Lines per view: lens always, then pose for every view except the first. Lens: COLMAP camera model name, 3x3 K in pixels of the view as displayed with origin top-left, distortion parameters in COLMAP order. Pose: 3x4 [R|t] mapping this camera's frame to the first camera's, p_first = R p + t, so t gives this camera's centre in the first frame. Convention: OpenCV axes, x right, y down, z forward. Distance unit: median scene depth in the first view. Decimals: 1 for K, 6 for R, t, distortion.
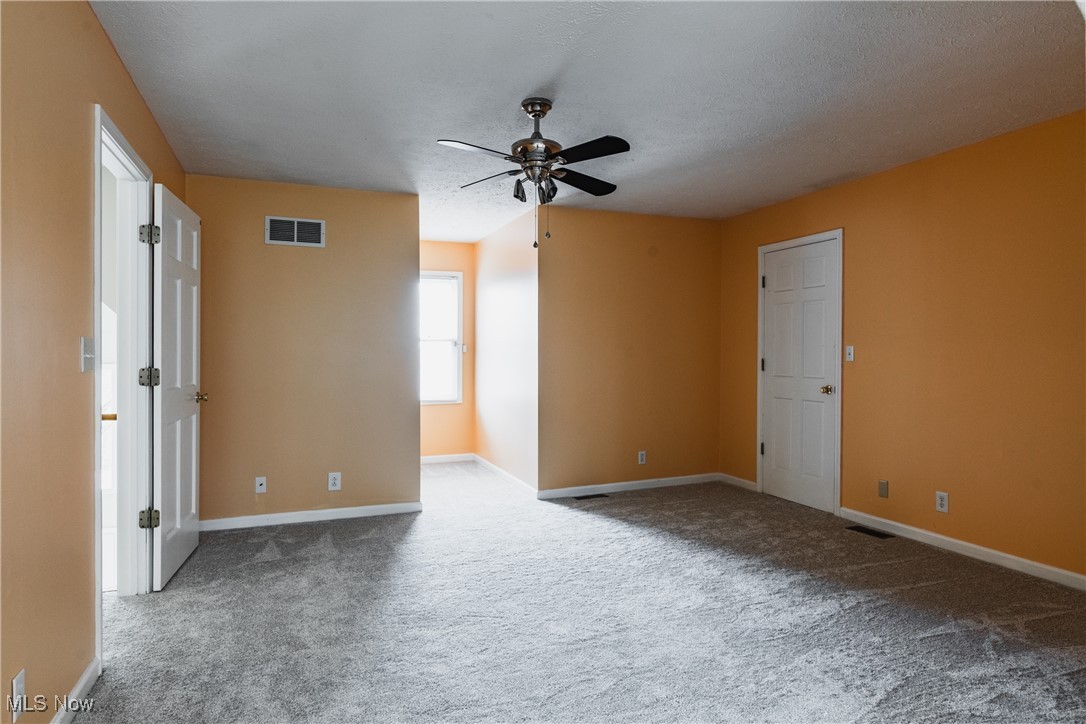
lens RADIAL K [[627.6, 0, 542.2], [0, 627.6, 360.0], [0, 0, 1]] dist [-0.001584, -0.001243]
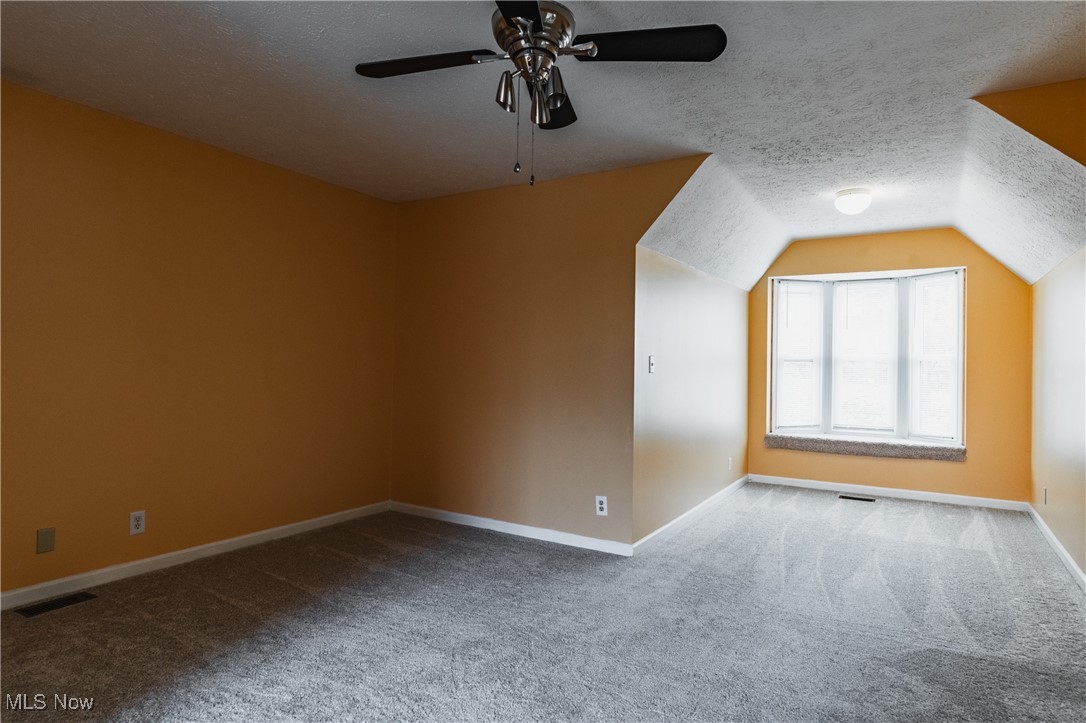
lens RADIAL K [[627.6, 0, 541.7], [0, 627.6, 361.7], [0, 0, 1]] dist [-0.001584, -0.001243]
pose [[-0.593909, -0.007614, 0.804496, -0.436094], [-0.005744, 0.999970, 0.005223, -0.006614], [-0.804512, -0.001519, -0.593935, 1.161776]]
